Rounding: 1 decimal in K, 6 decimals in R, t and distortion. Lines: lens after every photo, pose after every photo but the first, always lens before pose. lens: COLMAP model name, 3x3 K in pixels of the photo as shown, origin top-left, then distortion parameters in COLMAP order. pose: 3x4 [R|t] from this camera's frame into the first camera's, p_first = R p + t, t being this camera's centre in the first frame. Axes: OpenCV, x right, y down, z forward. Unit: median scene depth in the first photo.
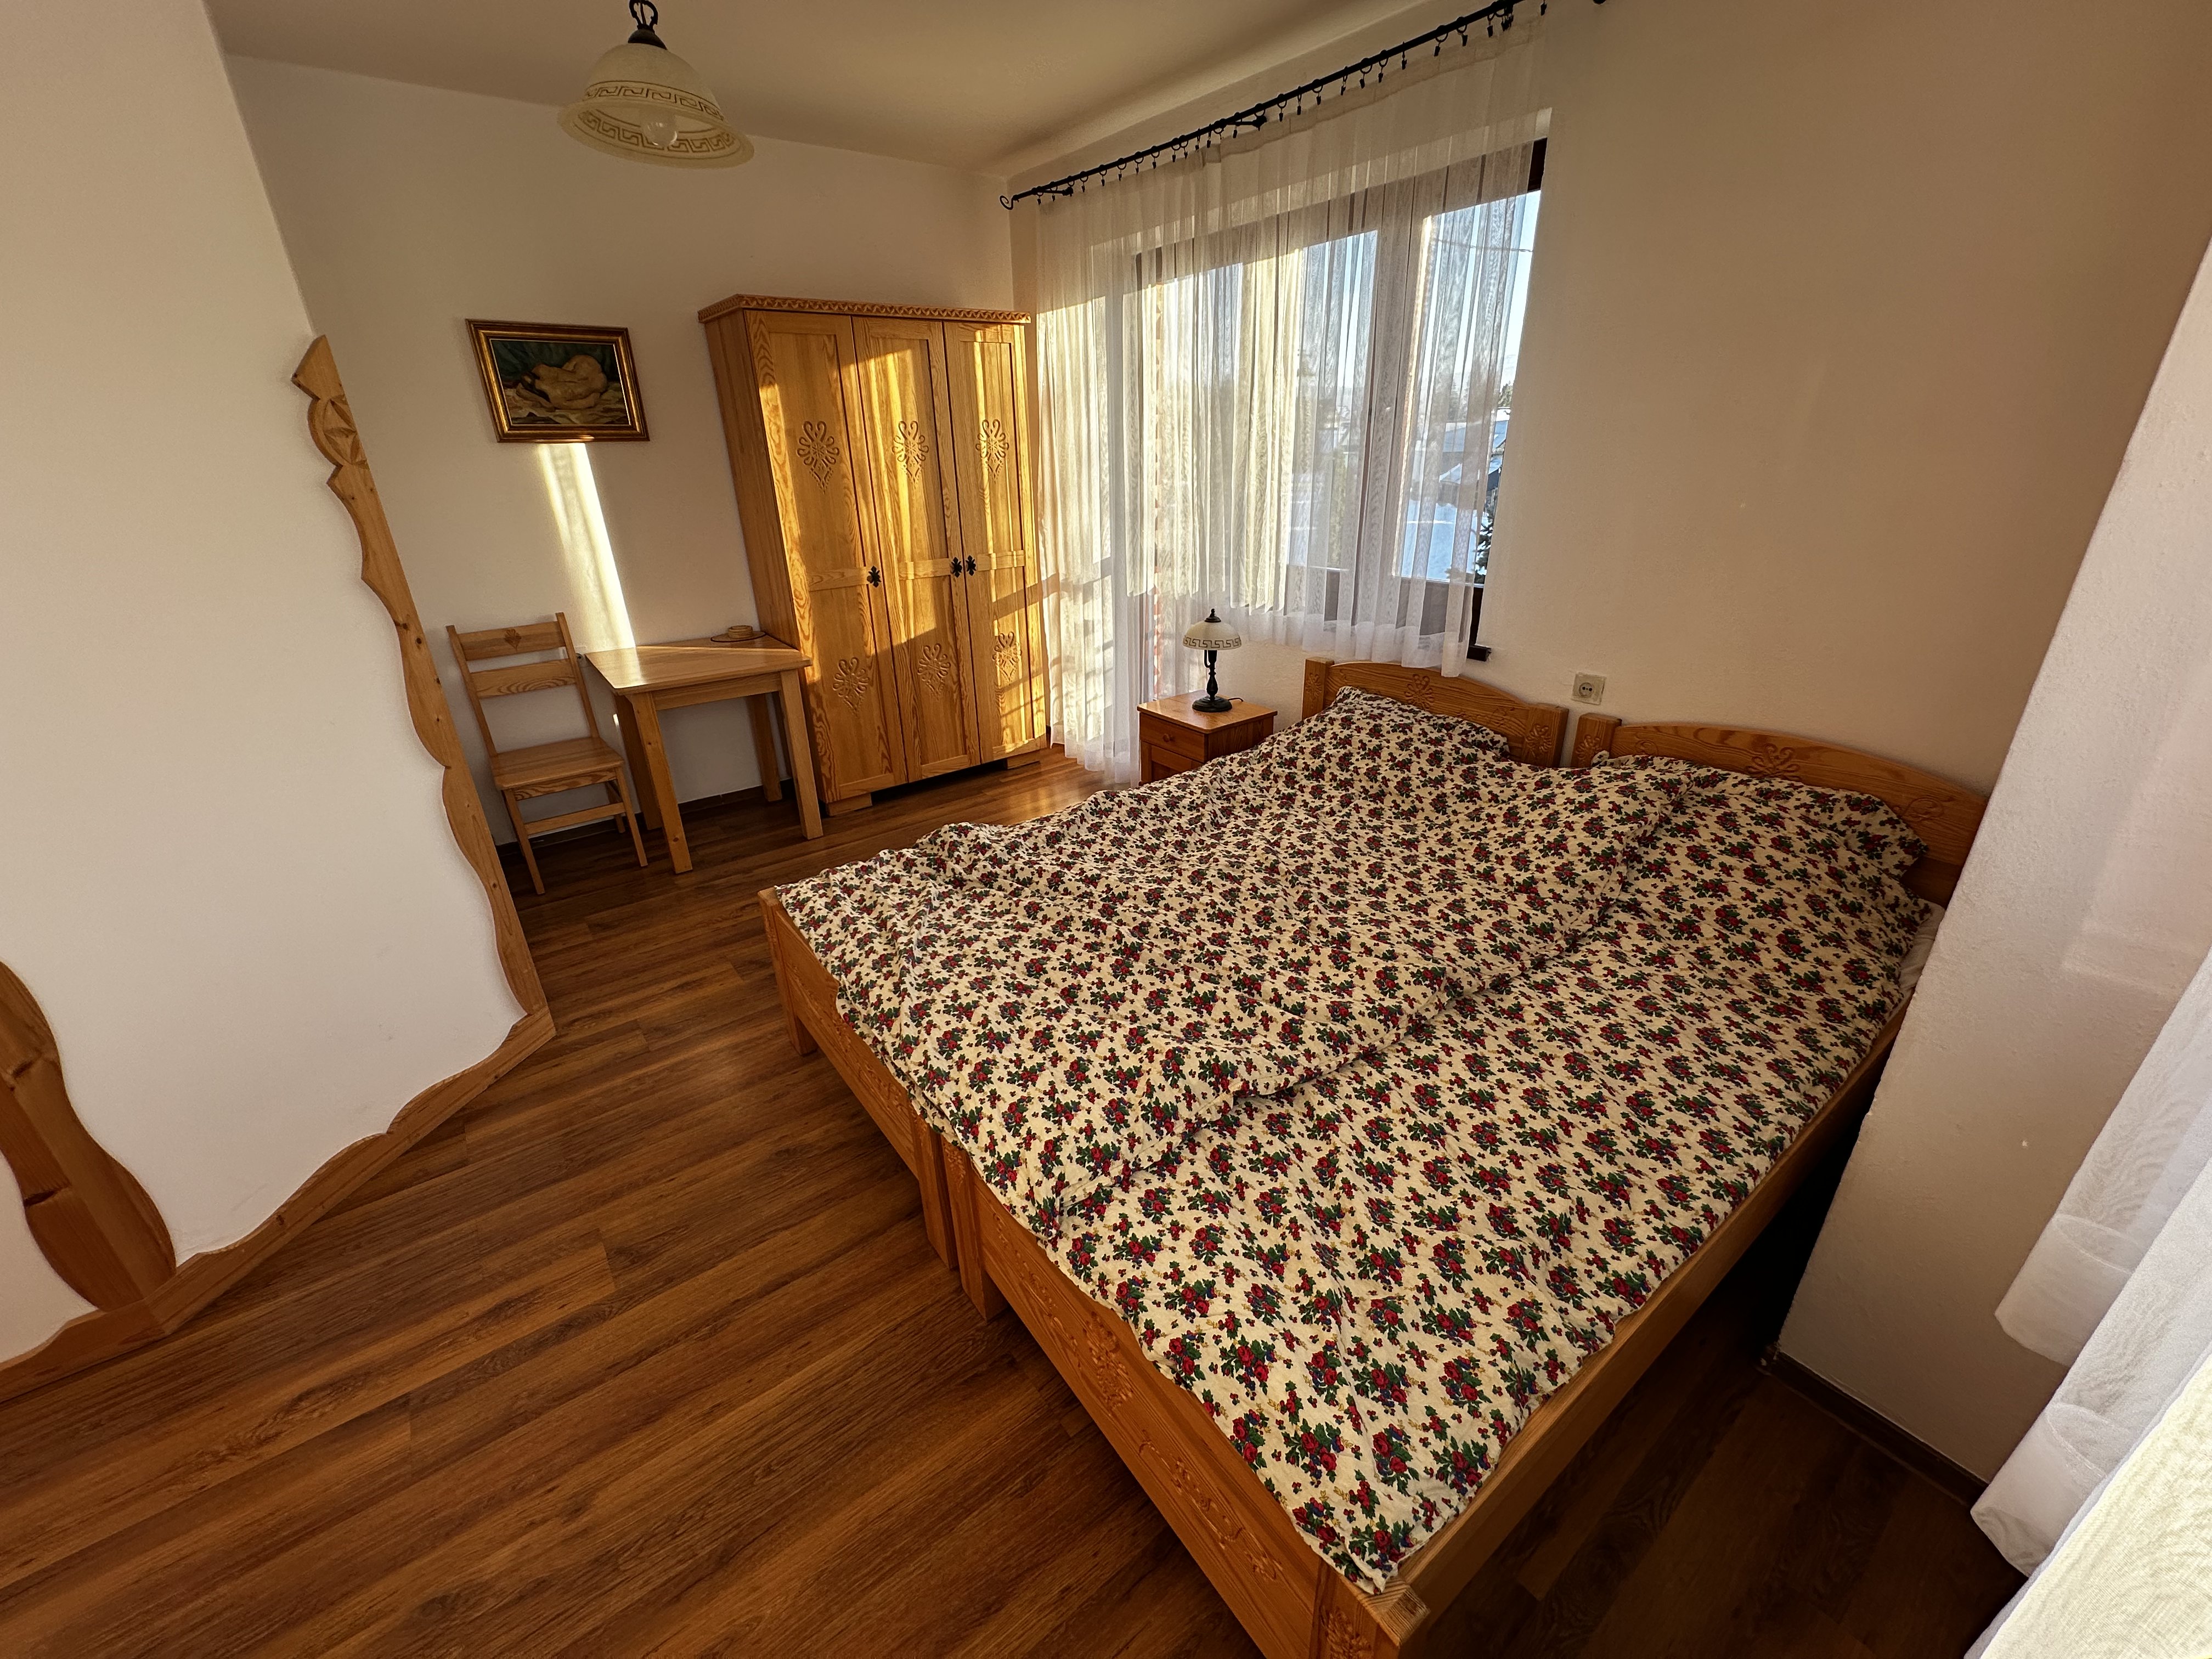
lens RADIAL K [[886.0, 0, 1103.7], [0, 886.0, 833.6], [0, 0, 1]] dist [0.004409, 0.000700]
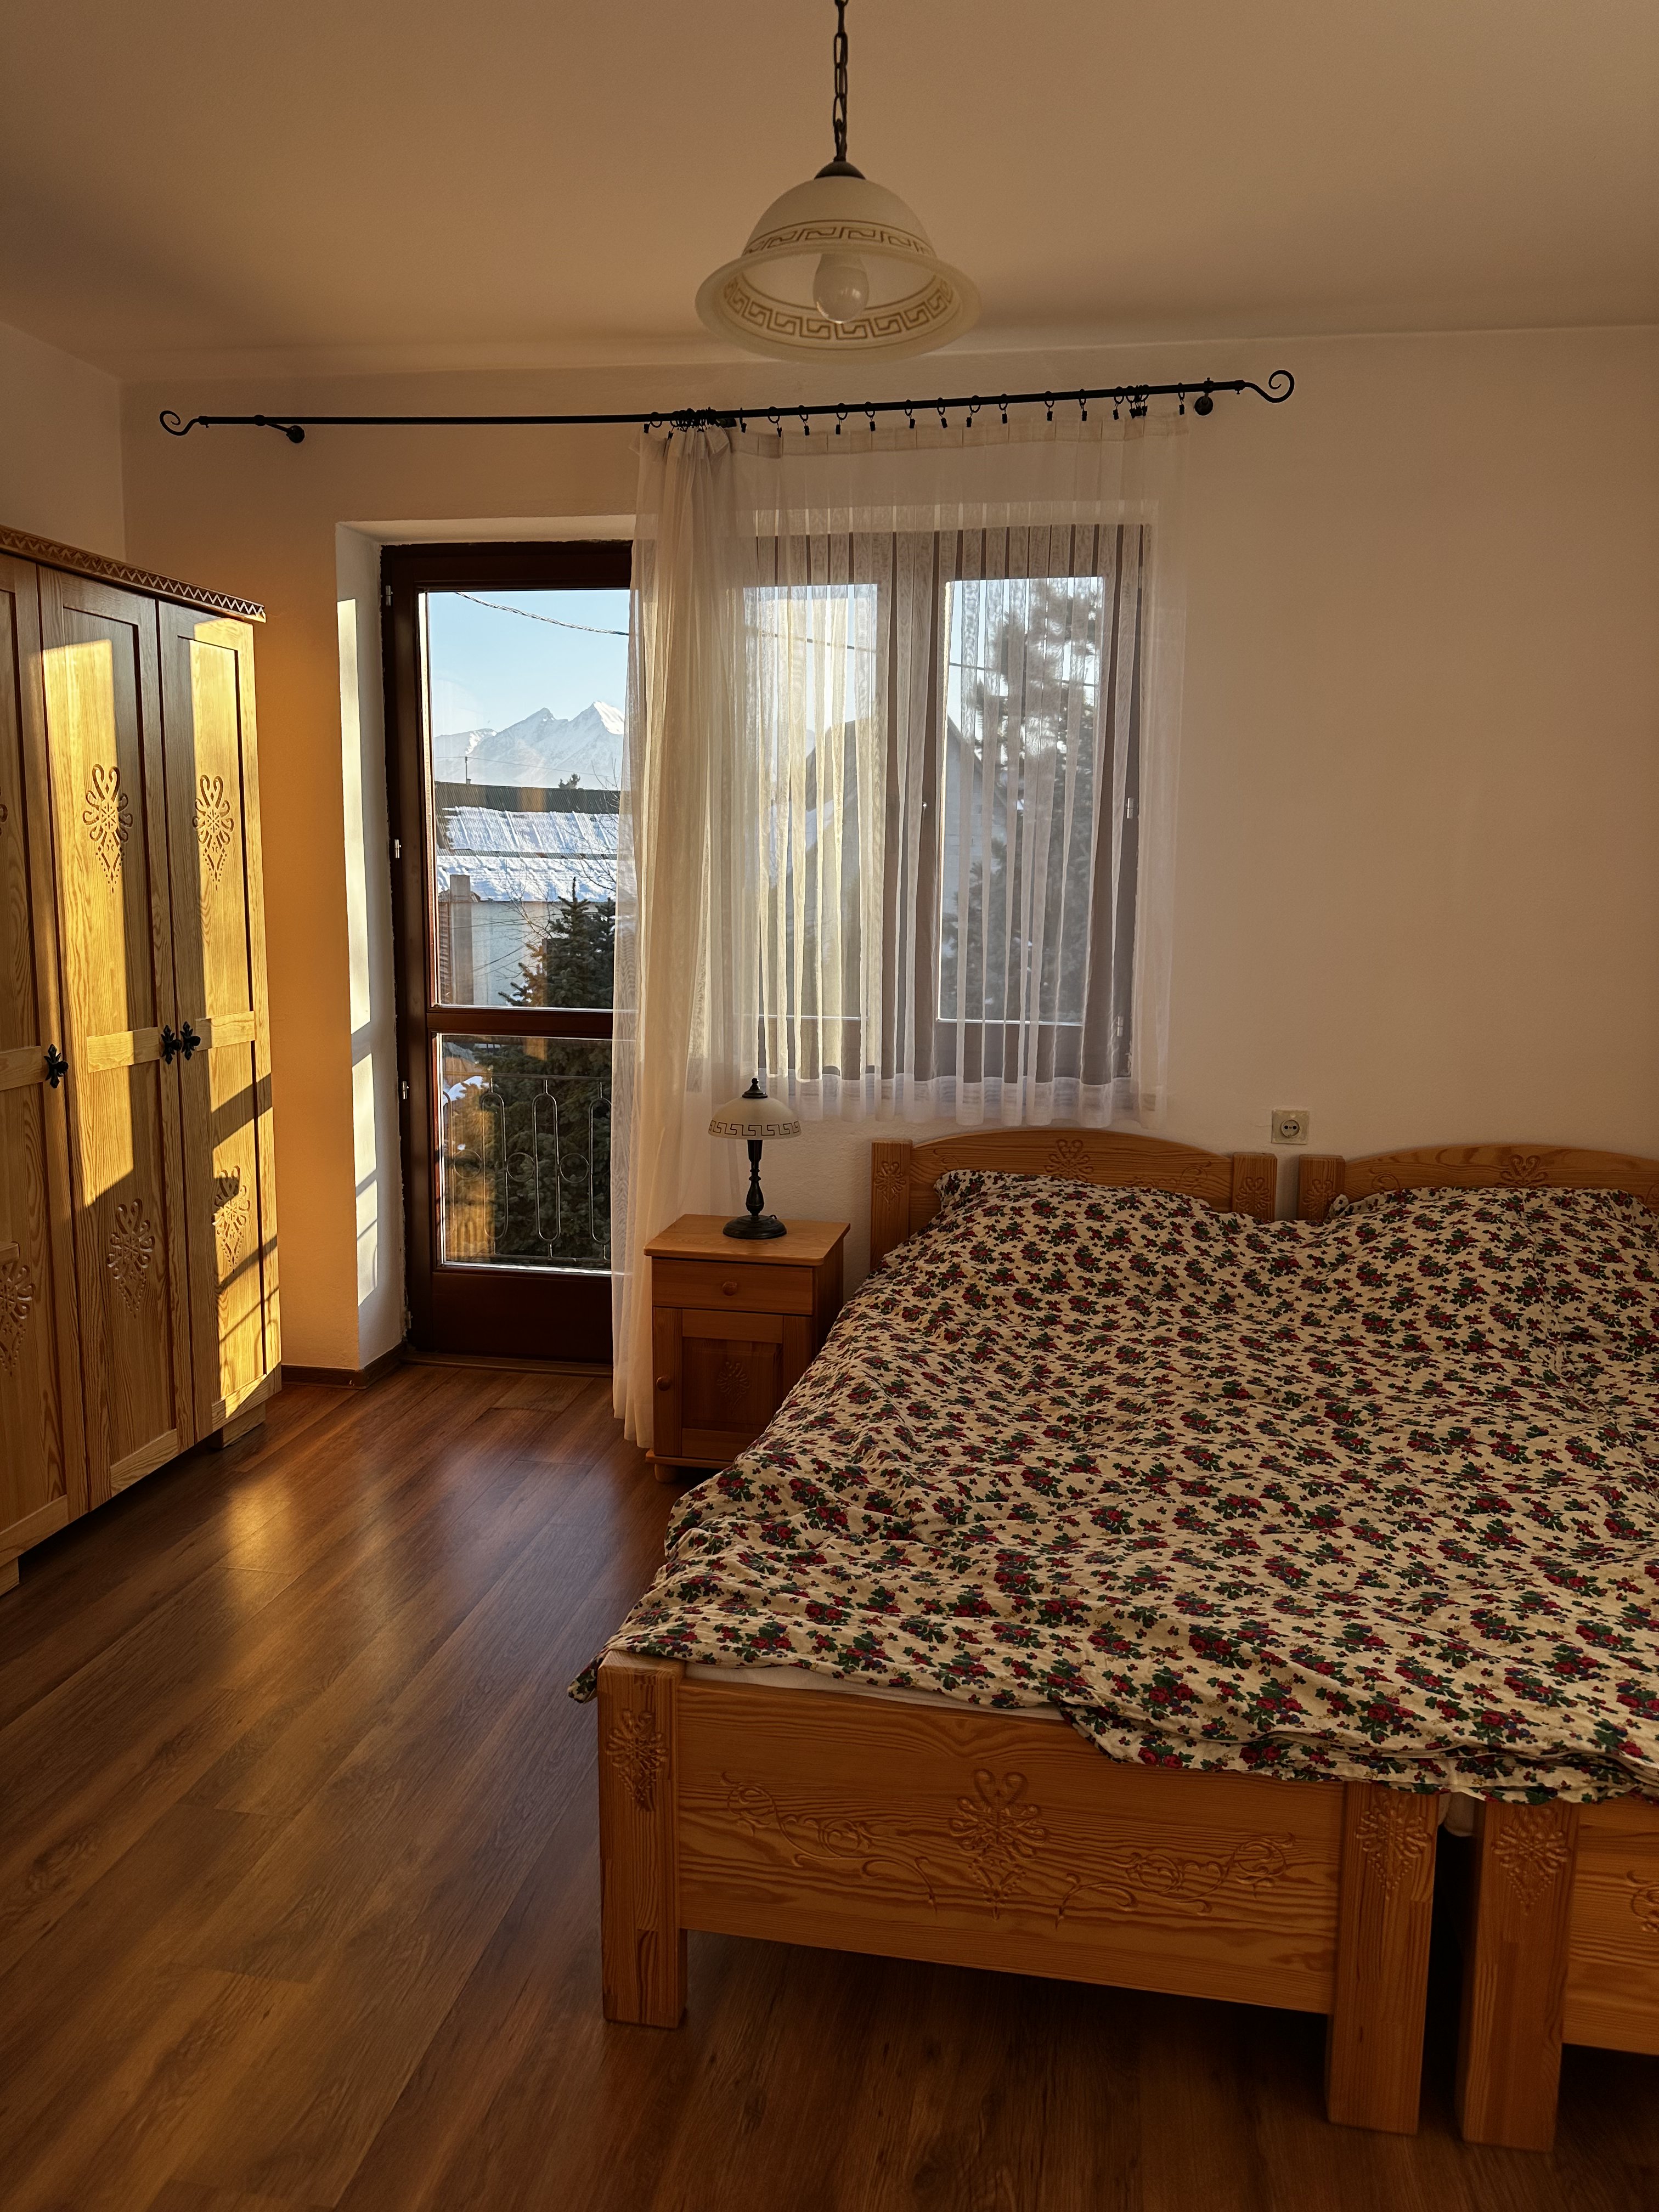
lens RADIAL K [[1568.5, 0, 812.9], [0, 1568.5, 1104.4], [0, 0, 1]] dist [0.063113, -0.083419]
pose [[0.730396, -0.066339, 0.679795, -0.602103], [0.248267, 0.952982, -0.173747, -0.030389], [-0.636306, 0.295675, 0.712524, 0.180224]]
